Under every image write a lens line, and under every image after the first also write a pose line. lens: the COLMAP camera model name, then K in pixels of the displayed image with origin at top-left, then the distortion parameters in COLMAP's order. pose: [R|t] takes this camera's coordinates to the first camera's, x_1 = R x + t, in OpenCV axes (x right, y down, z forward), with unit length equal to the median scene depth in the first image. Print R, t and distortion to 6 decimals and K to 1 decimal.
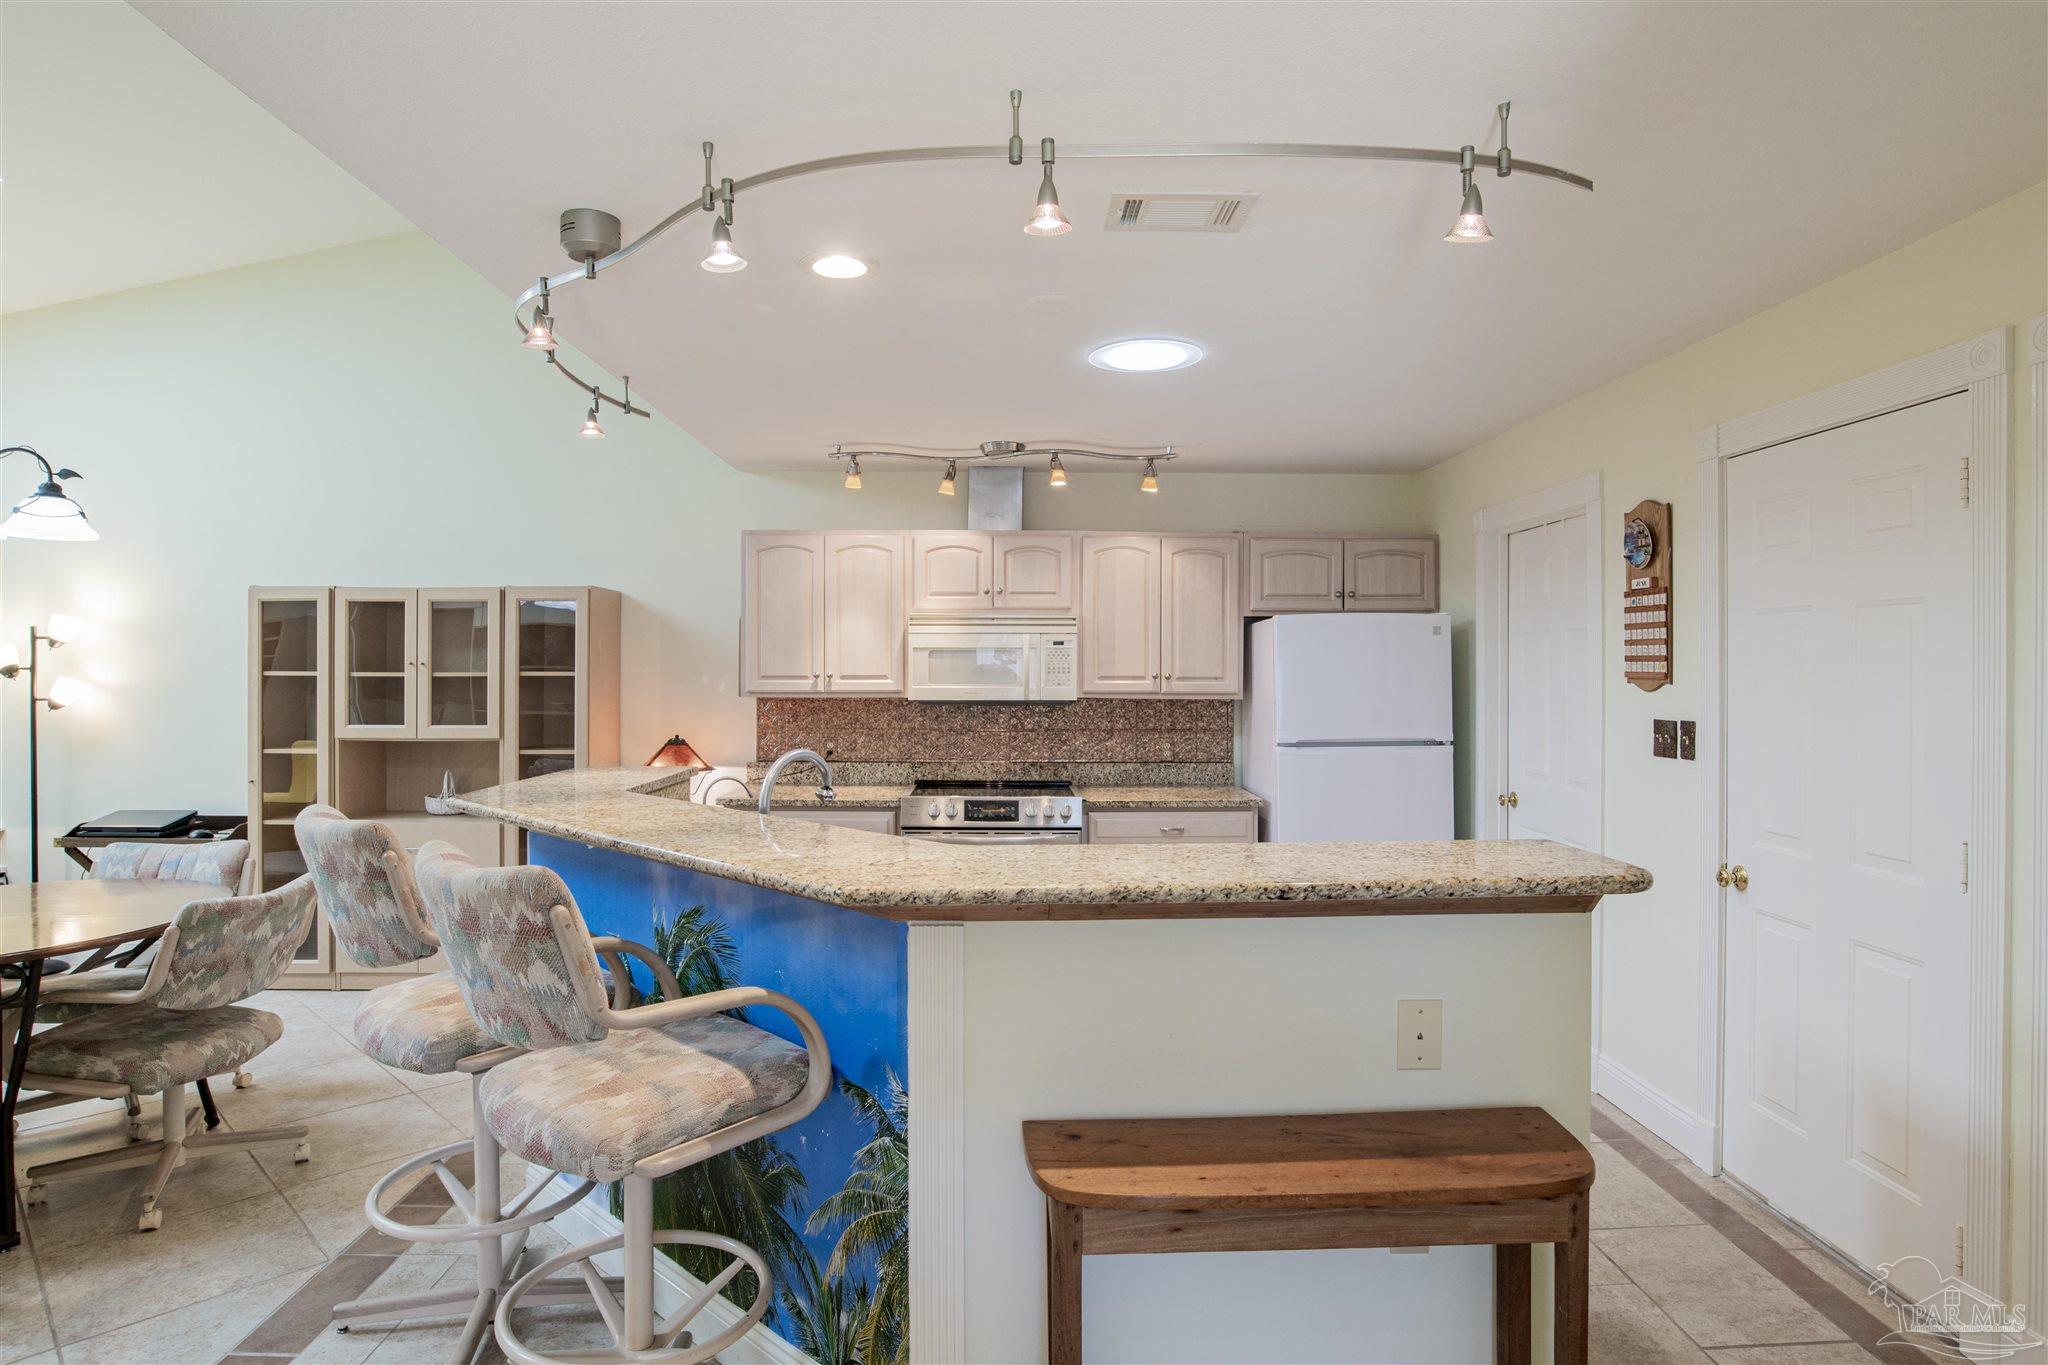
lens RADIAL K [[1126.3, 0, 1034.1], [0, 1126.3, 669.4], [0, 0, 1]] dist [-0.045065, 0.017463]
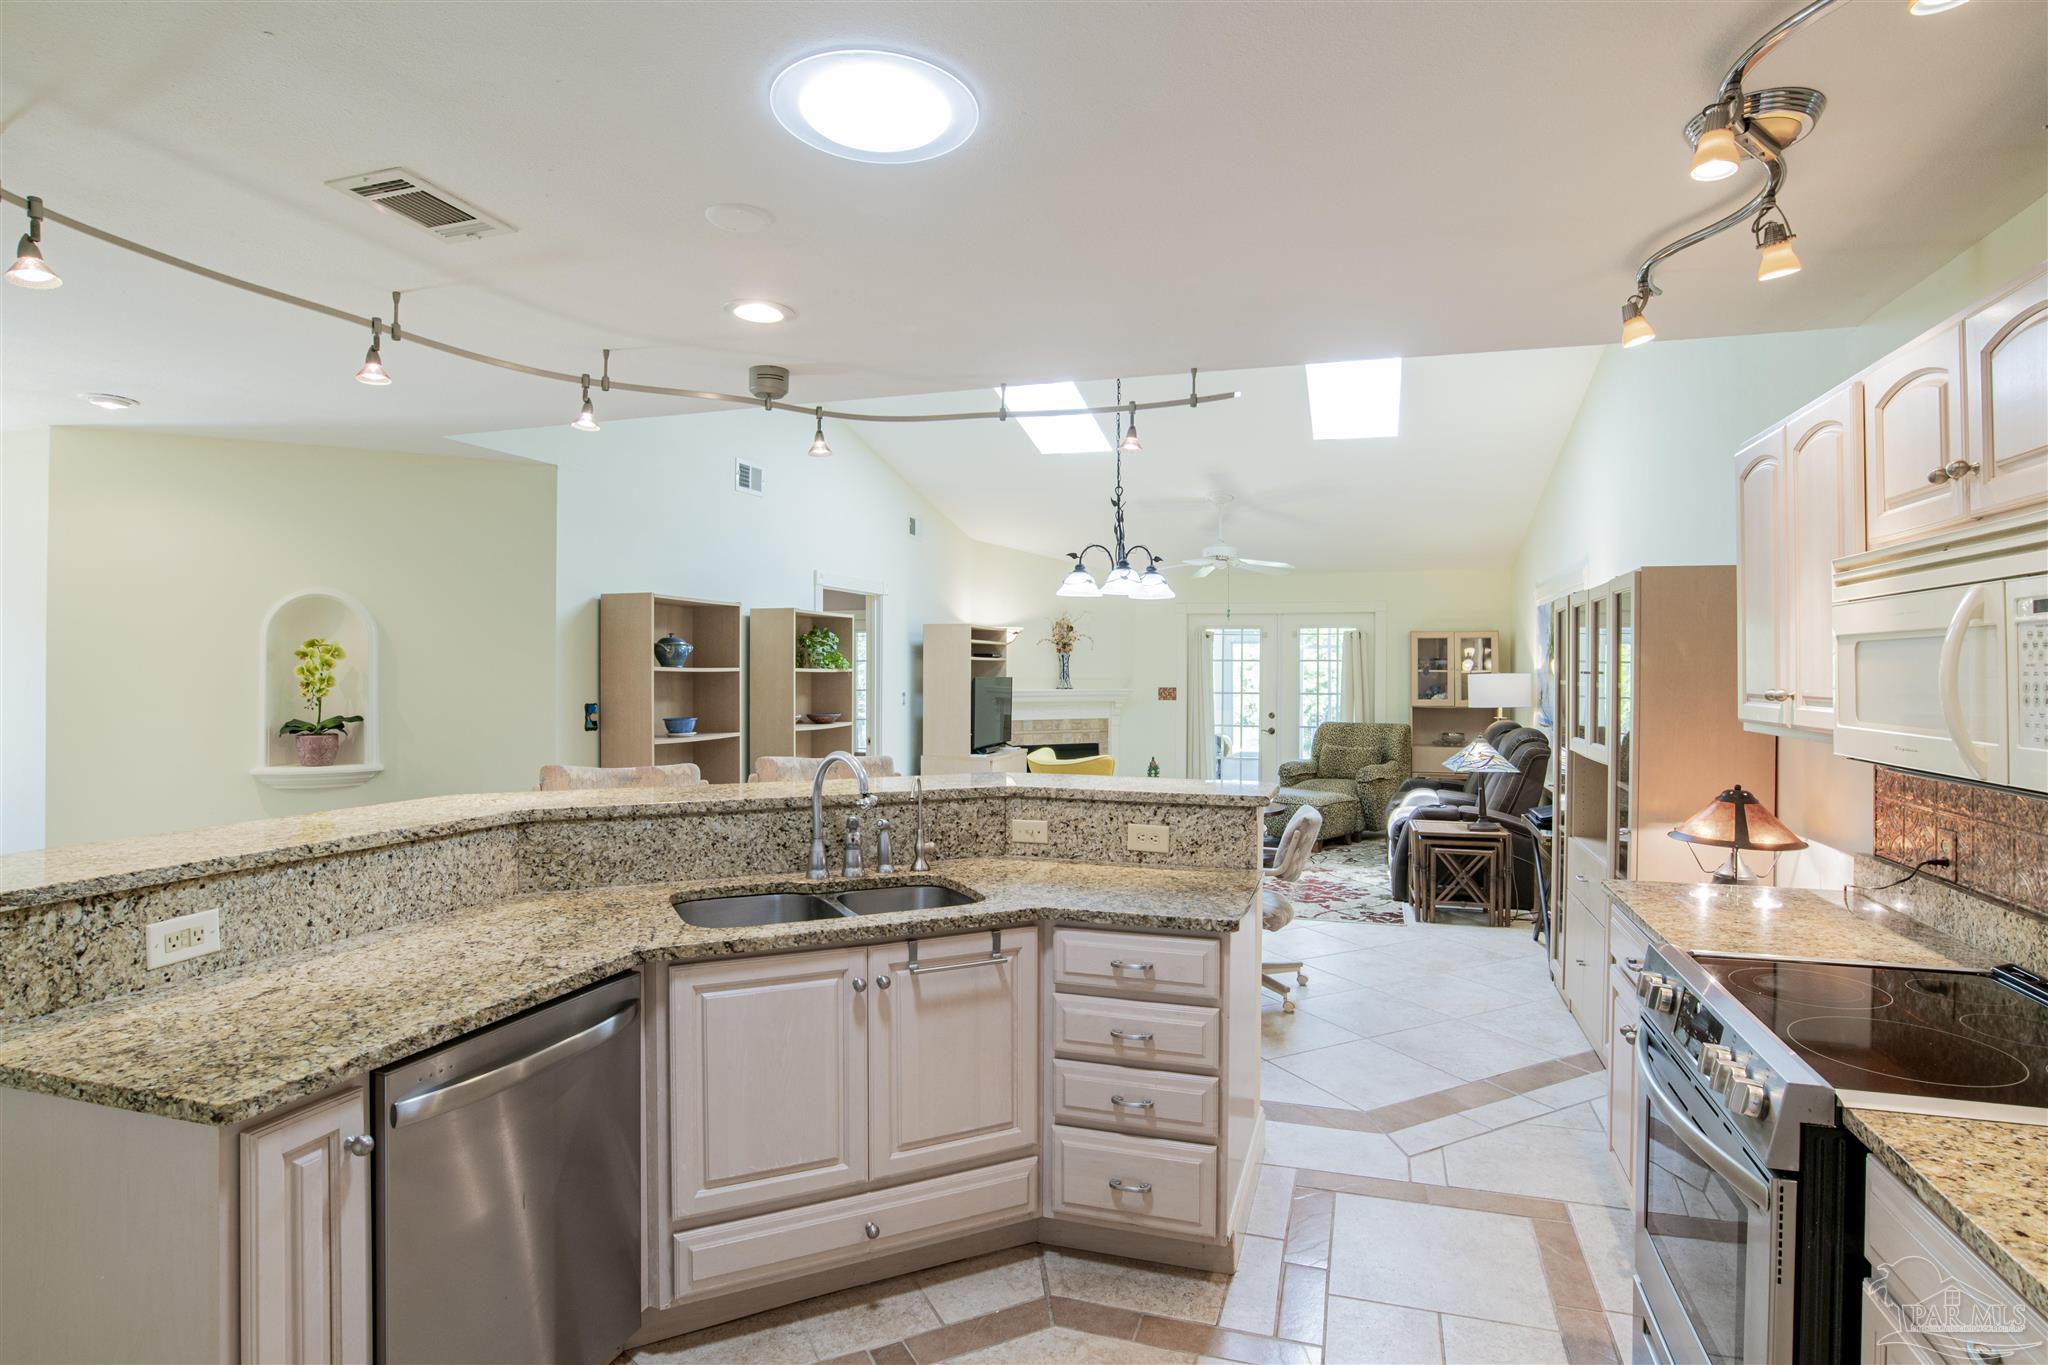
lens RADIAL K [[1057.7, 0, 1022.4], [0, 1057.7, 666.7], [0, 0, 1]] dist [-0.054173, 0.014648]
pose [[-0.336725, -0.007030, -0.941577, 0.381171], [-0.008637, 0.999953, -0.004378, -0.002765], [0.941563, 0.006658, -0.336770, 0.847552]]
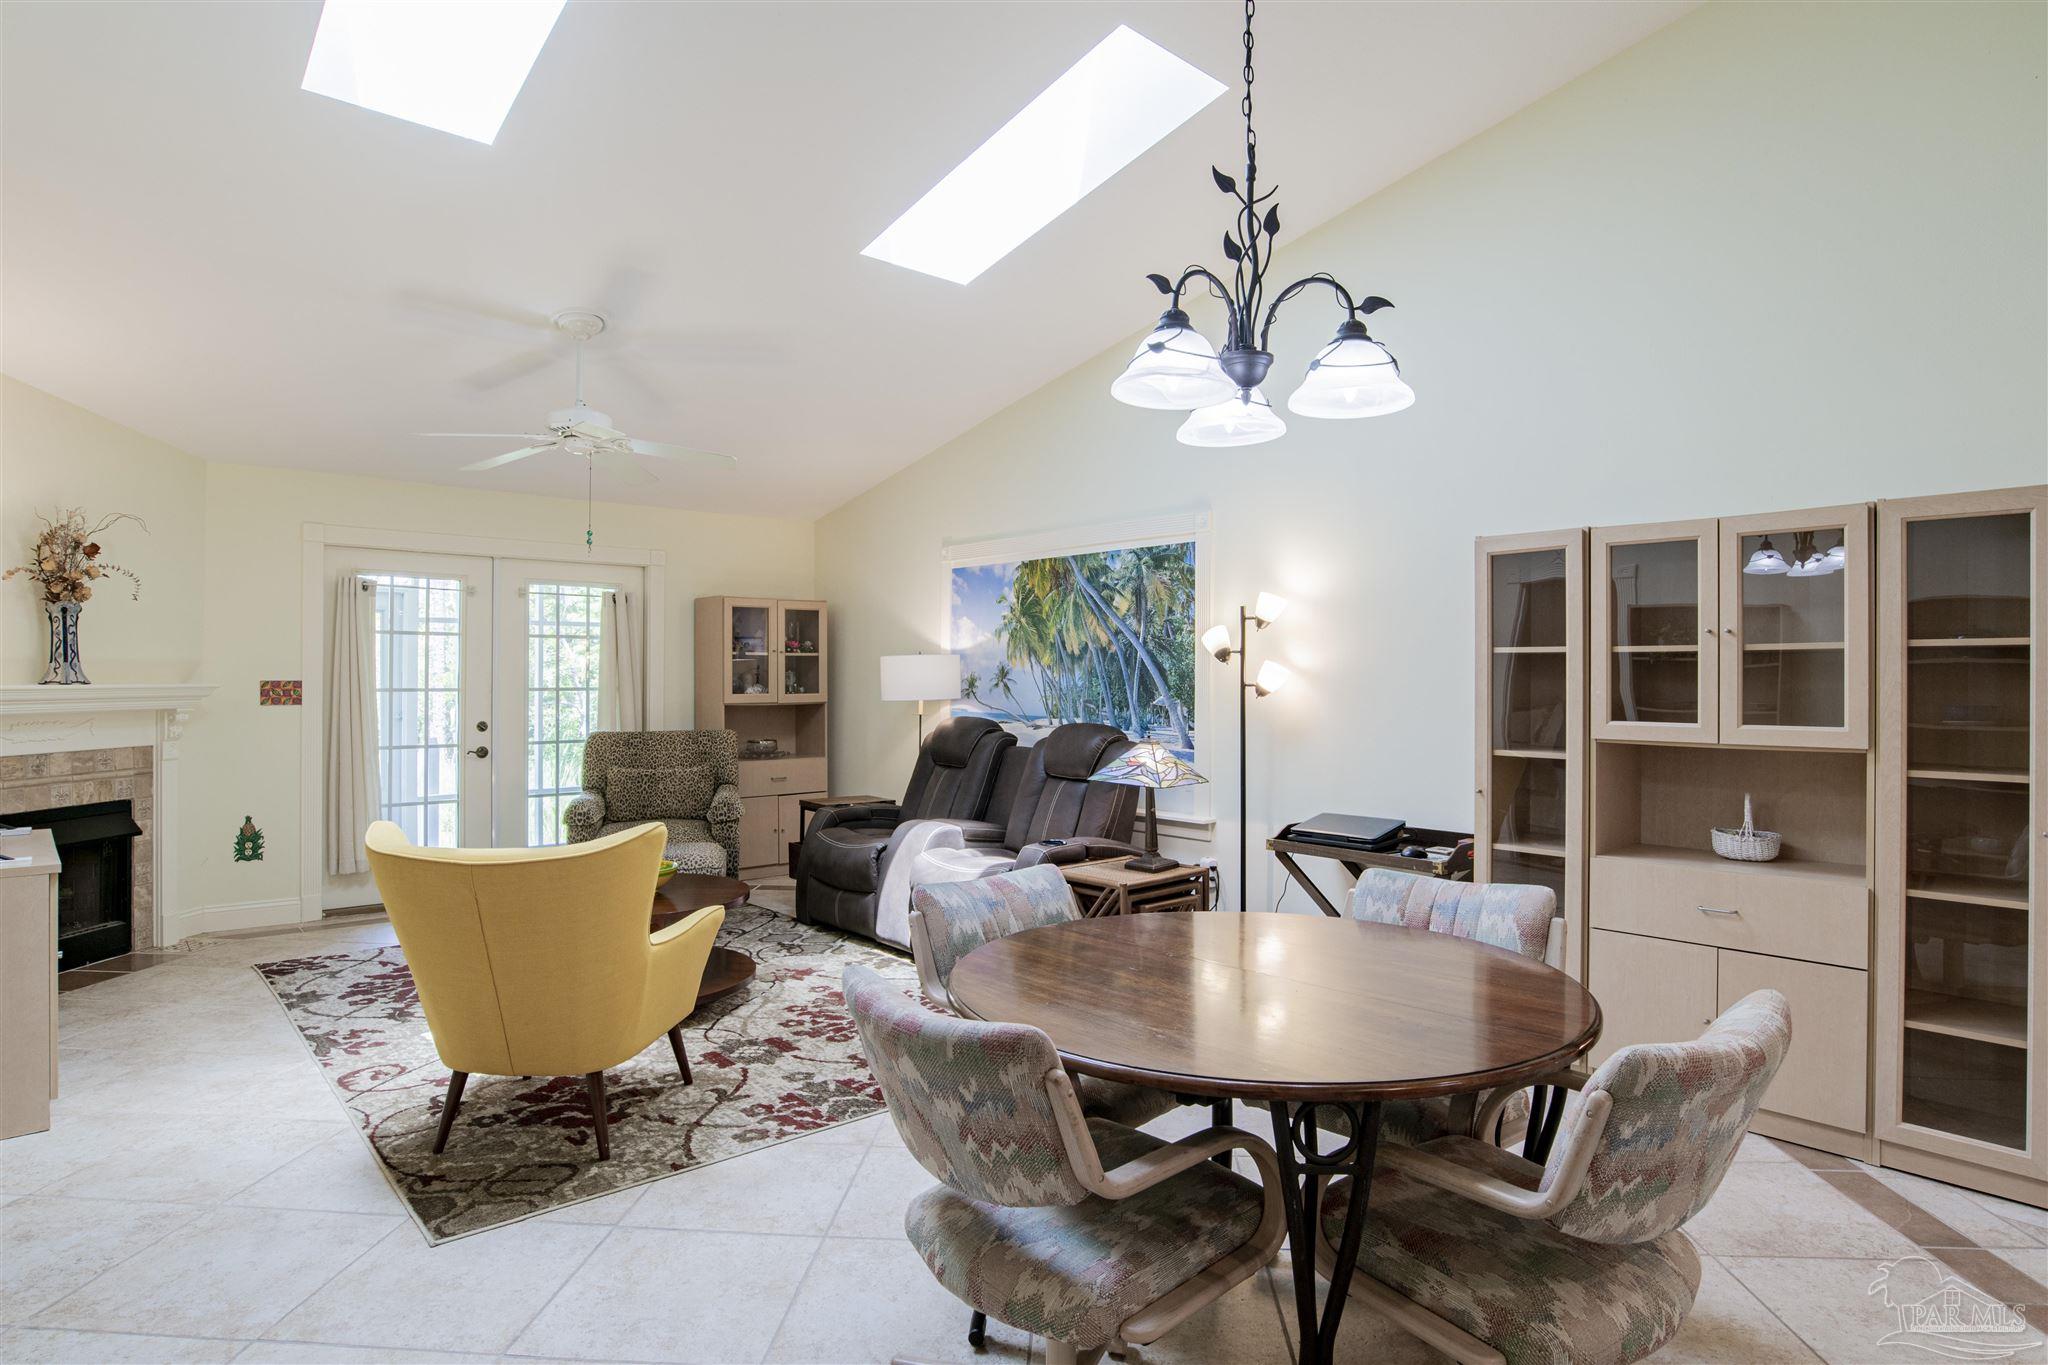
lens RADIAL K [[1126.3, 0, 1036.1], [0, 1126.3, 677.4], [0, 0, 1]] dist [-0.045065, 0.017463]
pose [[0.647080, -0.001106, -0.762421, -0.312612], [-0.002367, 0.999991, -0.003460, 0.025520], [0.762418, 0.004044, 0.647072, 0.262697]]
